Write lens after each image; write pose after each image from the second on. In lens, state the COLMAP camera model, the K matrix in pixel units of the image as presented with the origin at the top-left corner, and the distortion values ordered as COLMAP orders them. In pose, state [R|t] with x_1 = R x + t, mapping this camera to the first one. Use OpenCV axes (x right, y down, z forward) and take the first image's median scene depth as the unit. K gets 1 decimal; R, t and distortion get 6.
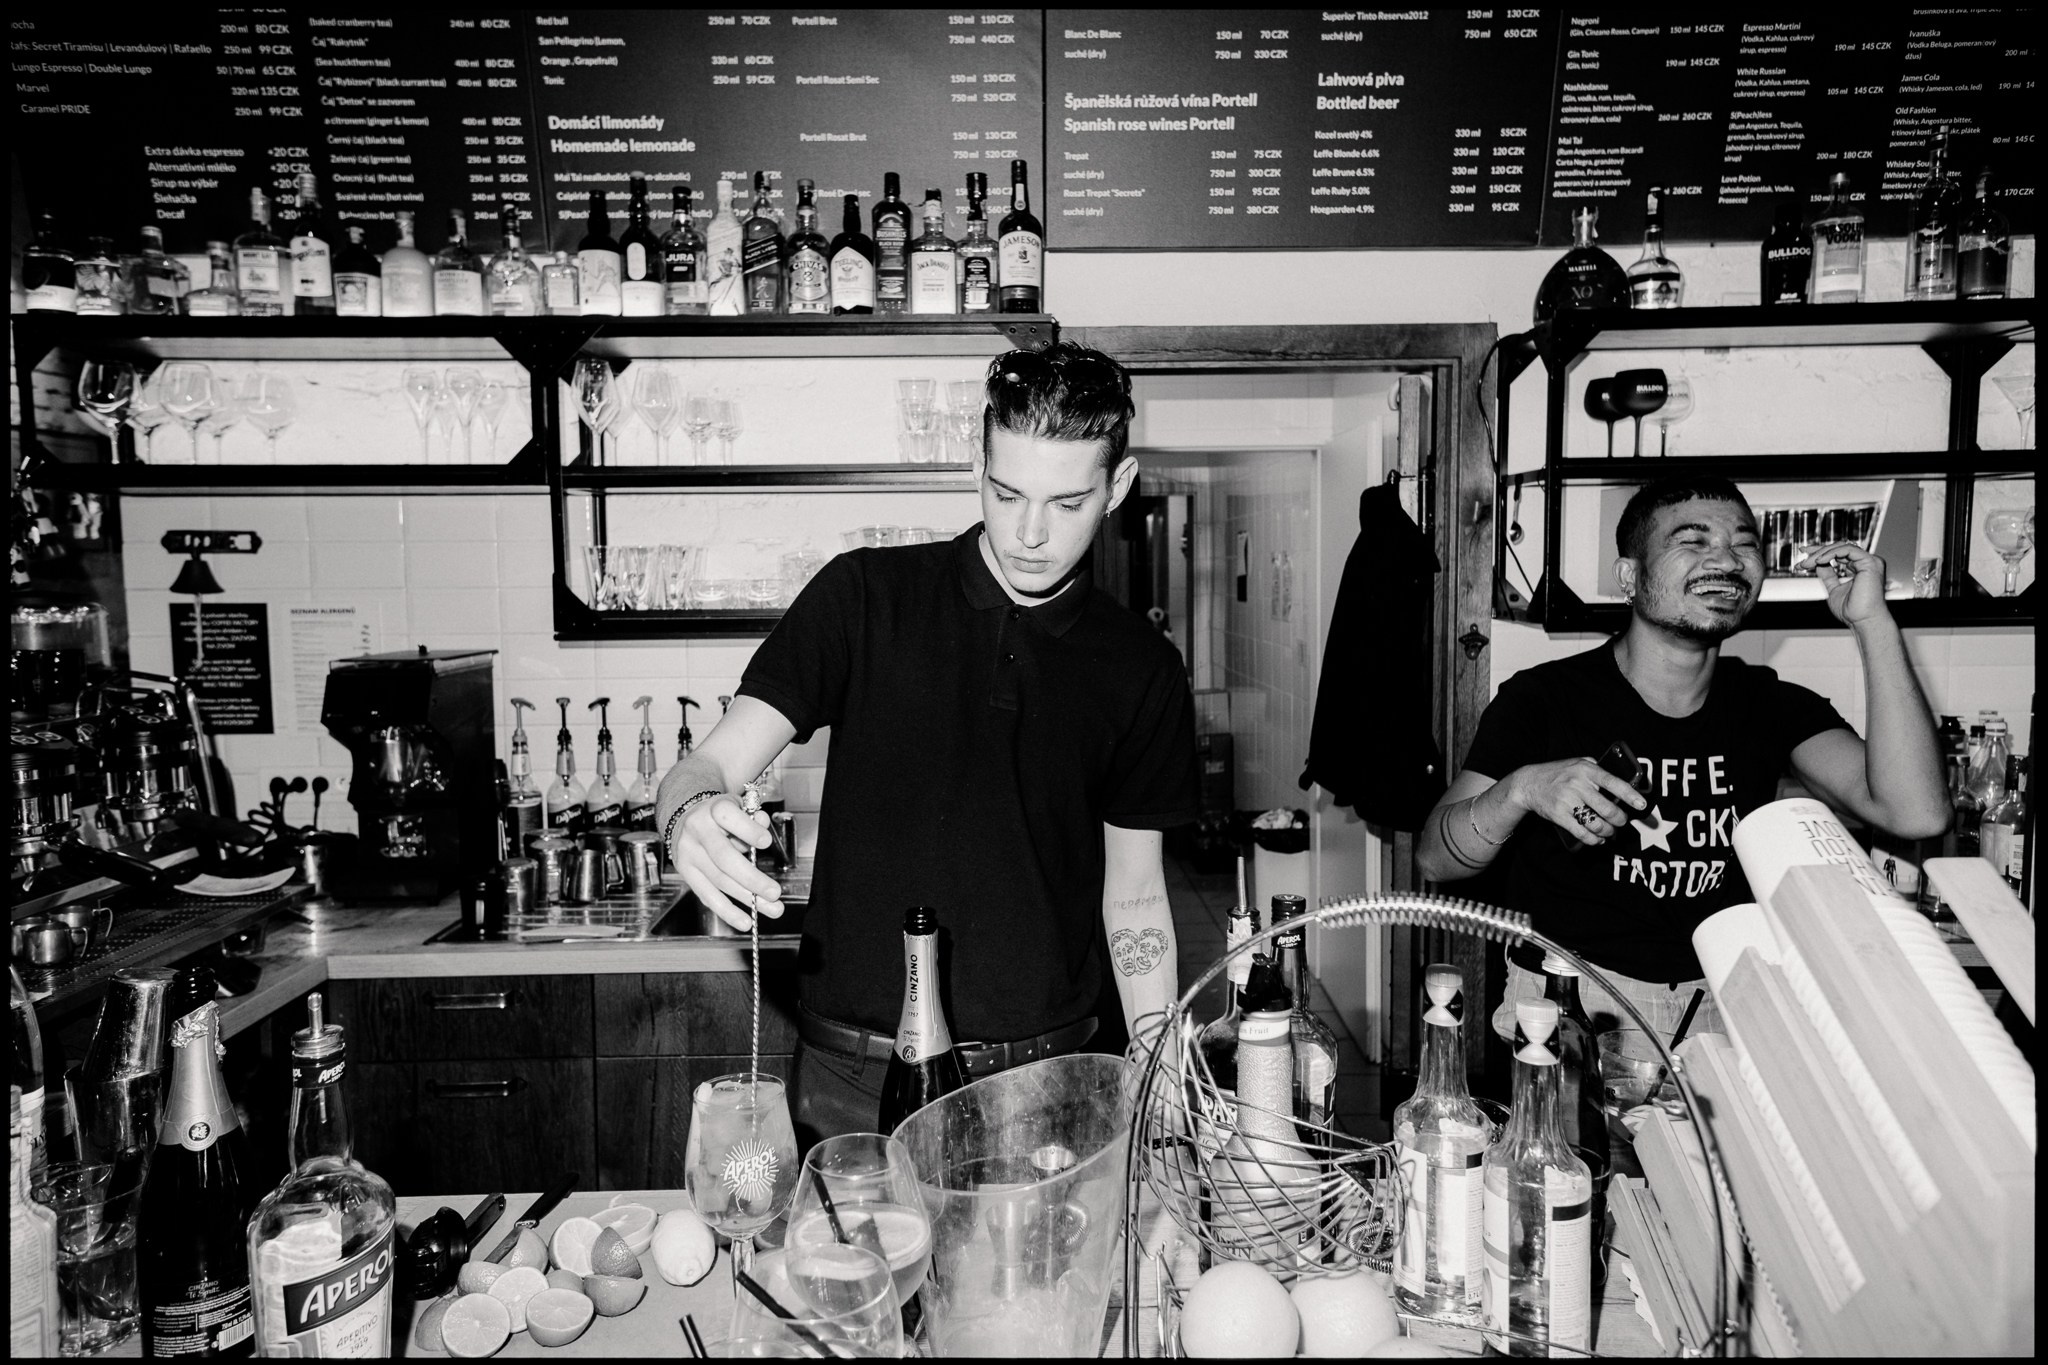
lens RADIAL K [[1357.8, 0, 1024.0], [0, 1357.8, 682.5], [0, 0, 1]] dist [0.029397, 0.020671]
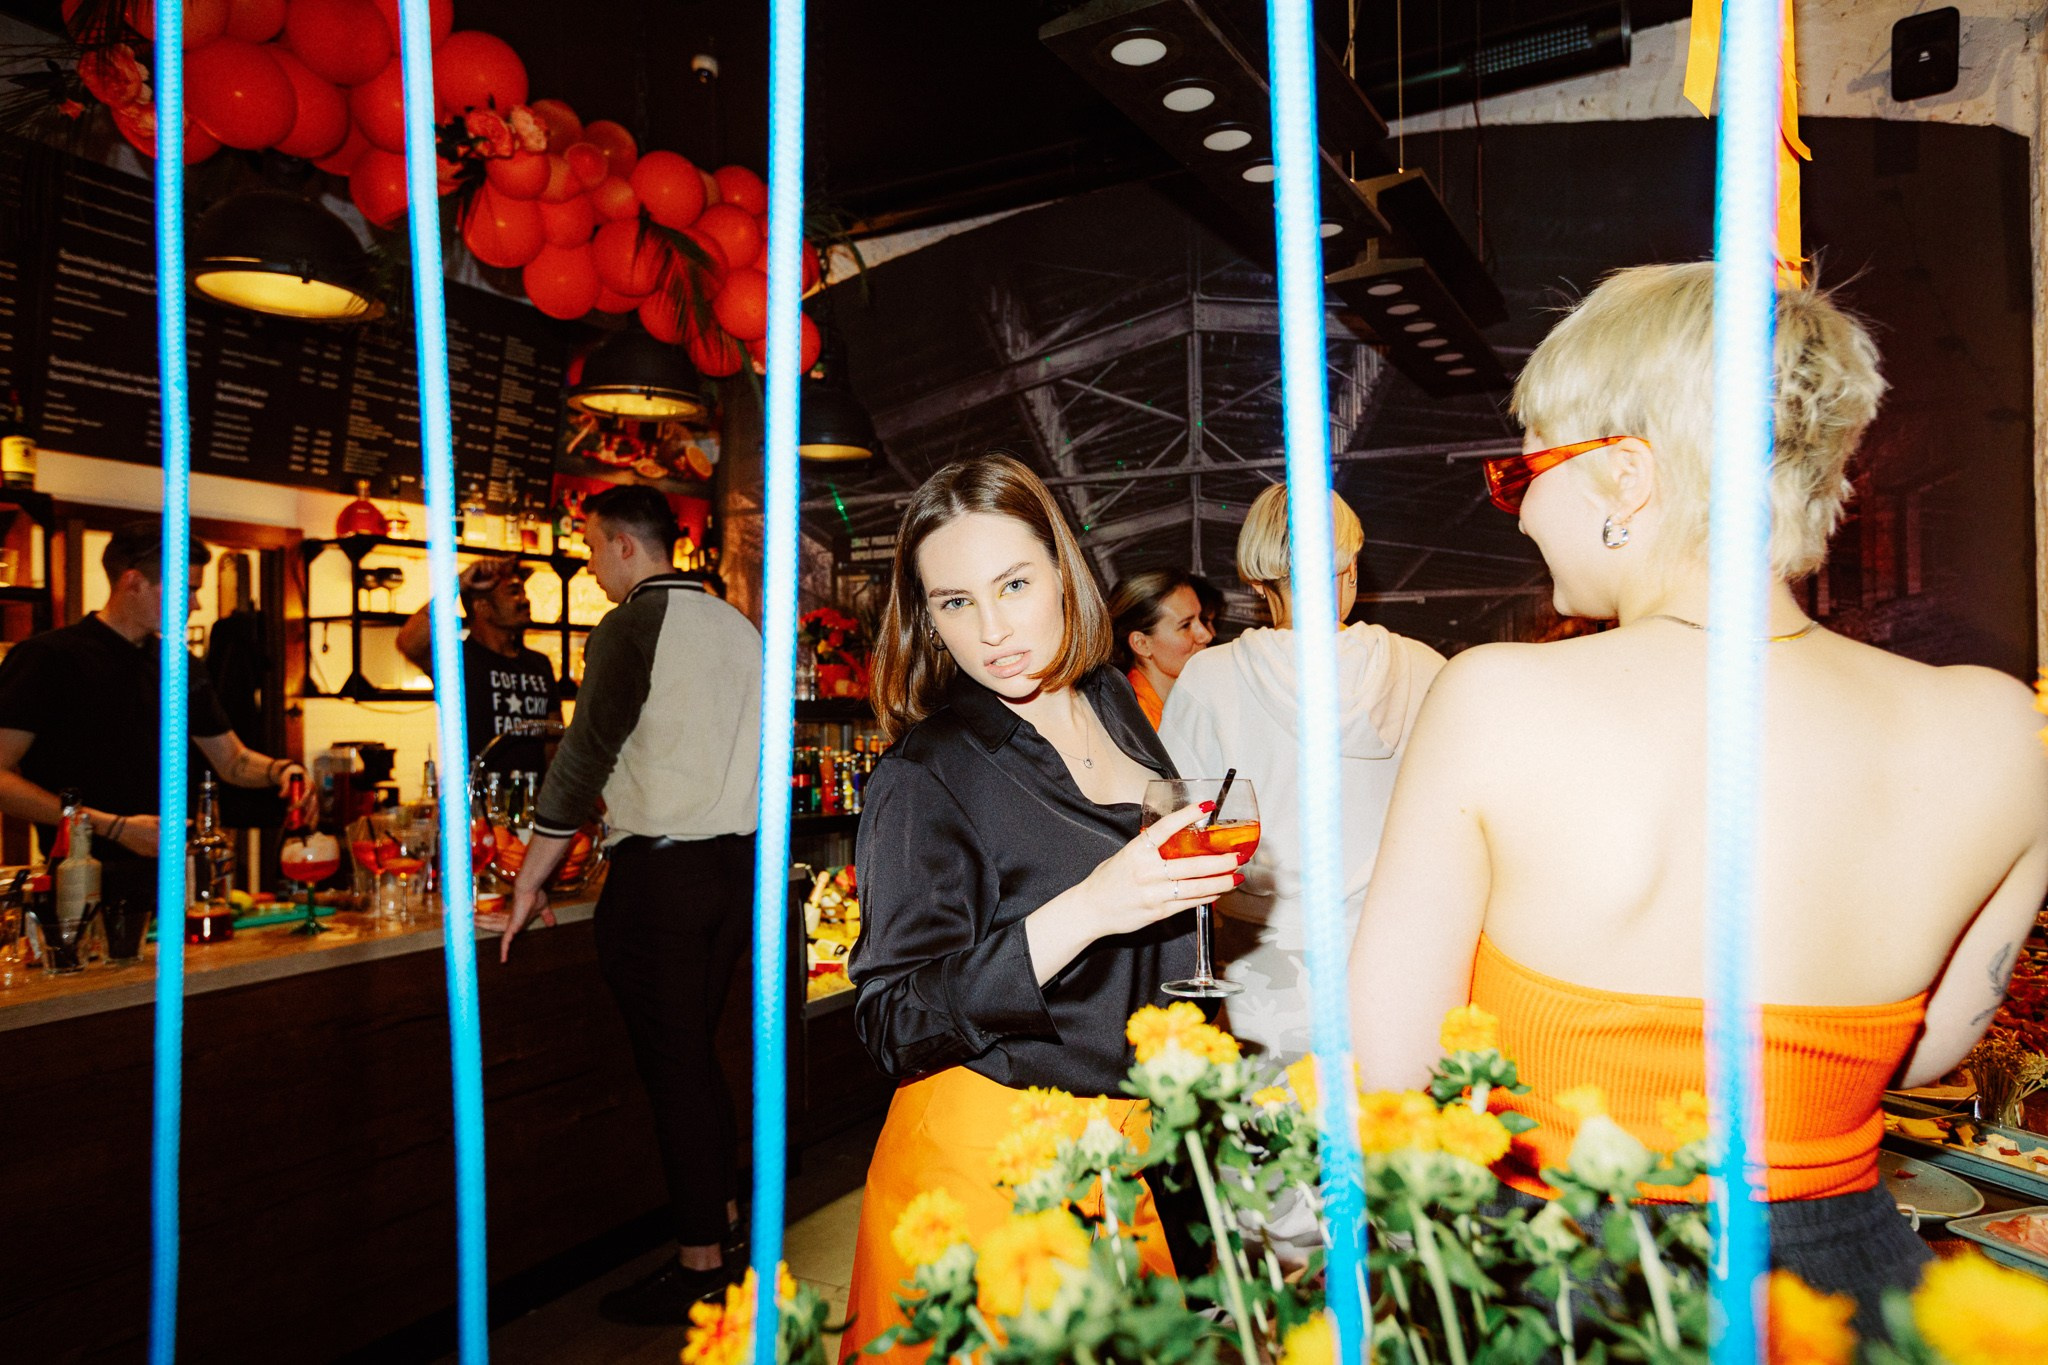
lens RADIAL K [[1357.8, 0, 1024.0], [0, 1357.8, 682.5], [0, 0, 1]] dist [0.029397, 0.020671]
pose [[0.488984, 0.019675, 0.872071, -0.790082], [0.078732, 0.994669, -0.066587, 0.130762], [-0.868732, 0.101220, 0.484829, -0.684127]]
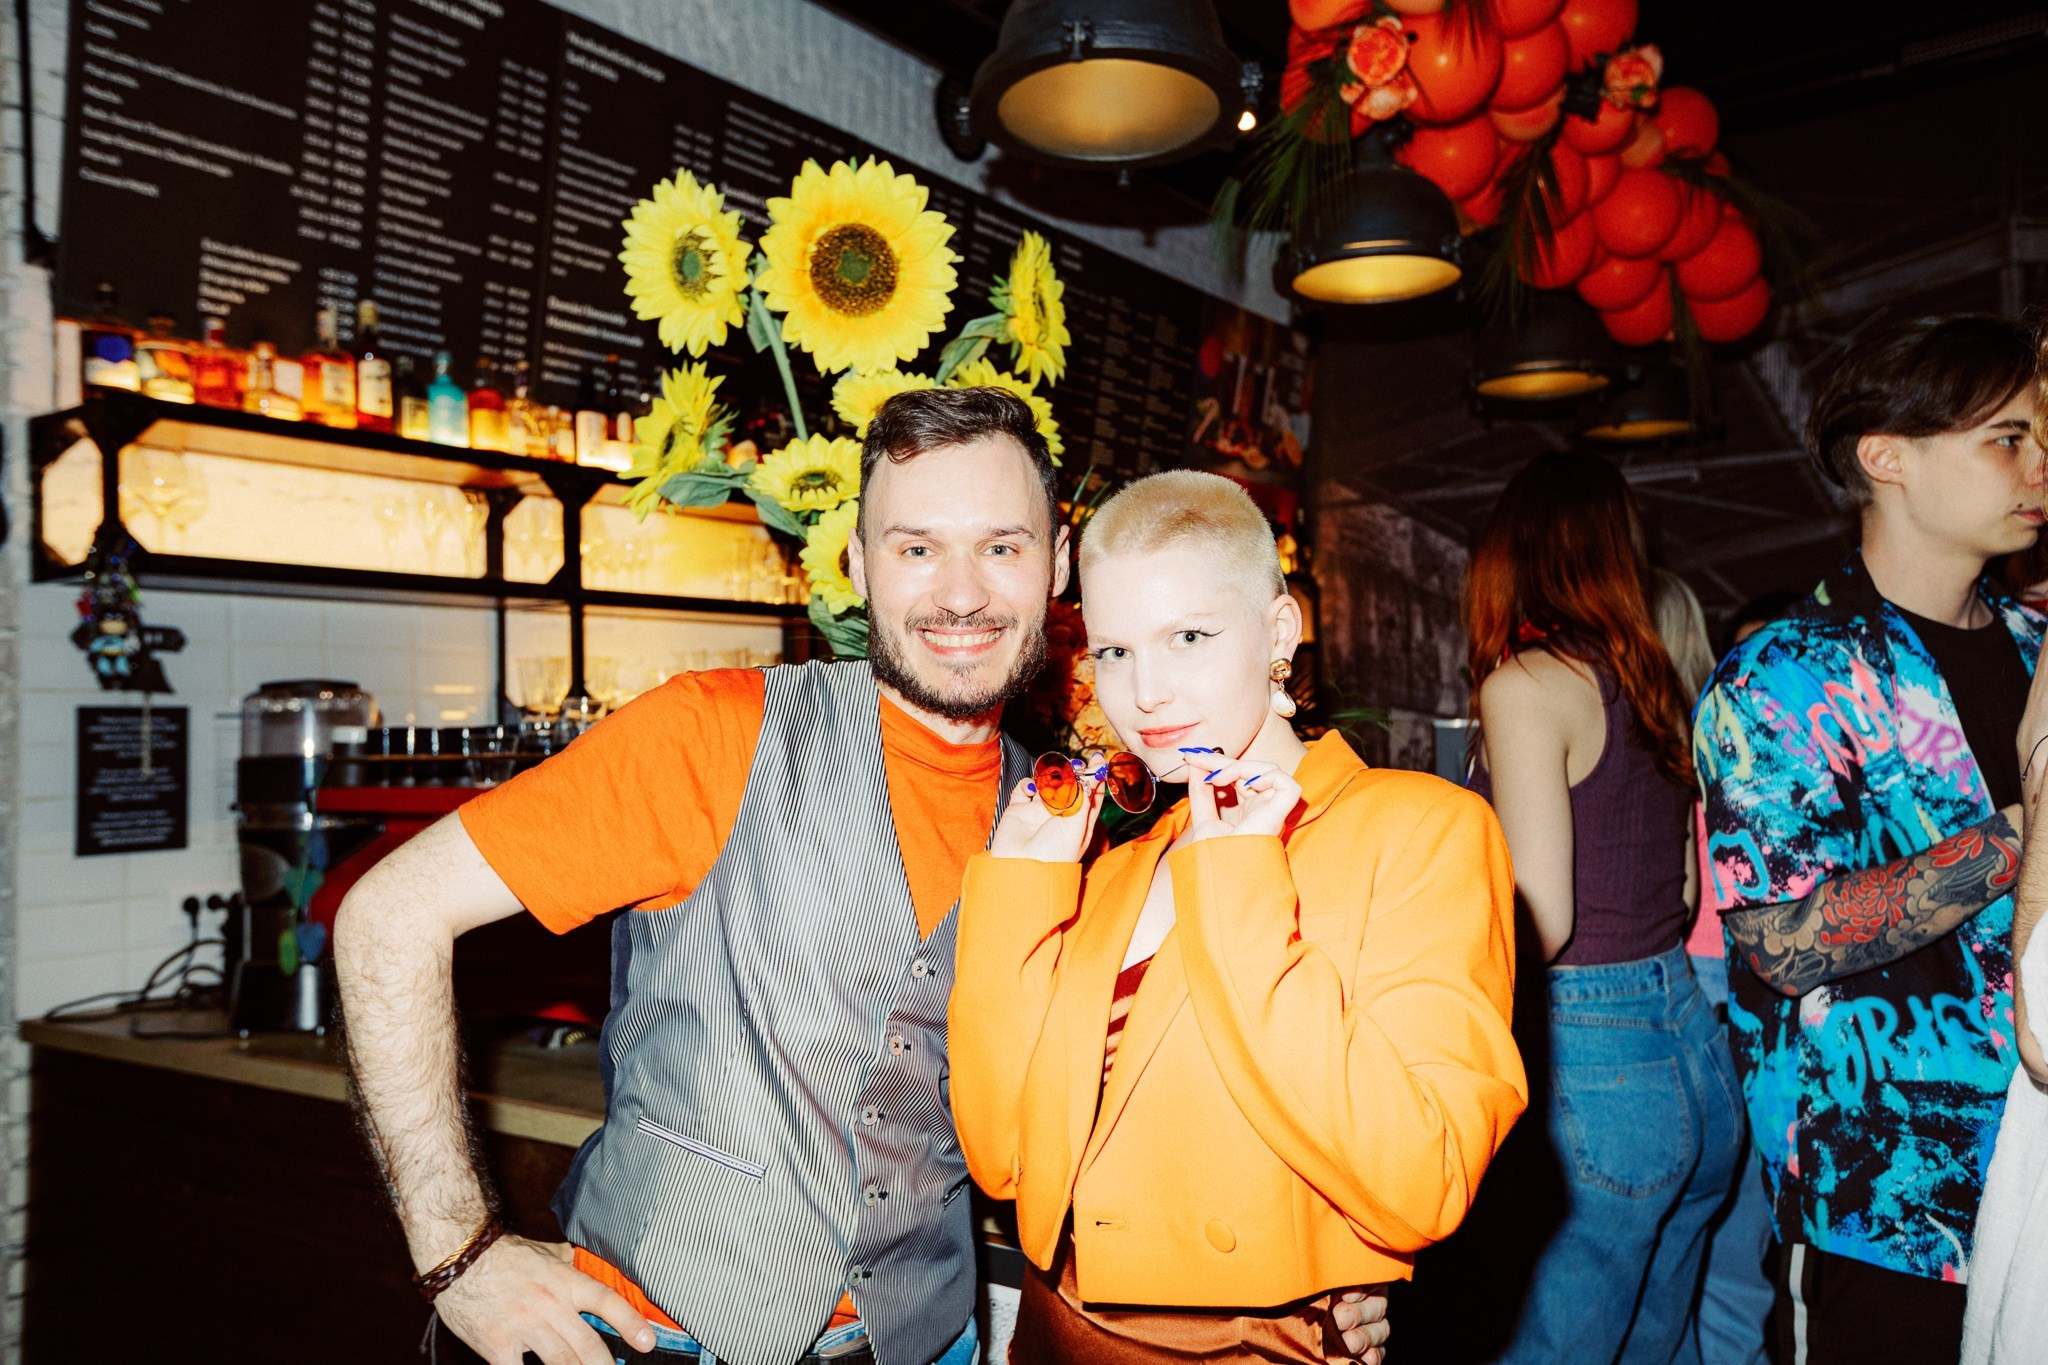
lens RADIAL K [[1571.2, 0, 1021.6], [0, 1571.2, 679.4], [0, 0, 1]] dist [0.067215, 0.008235]
pose [[0.592569, 0.022400, 0.805208, -1.197555], [0.080478, 0.992966, -0.086849, 0.069556], [-0.801490, 0.116265, 0.586597, -0.098218]]
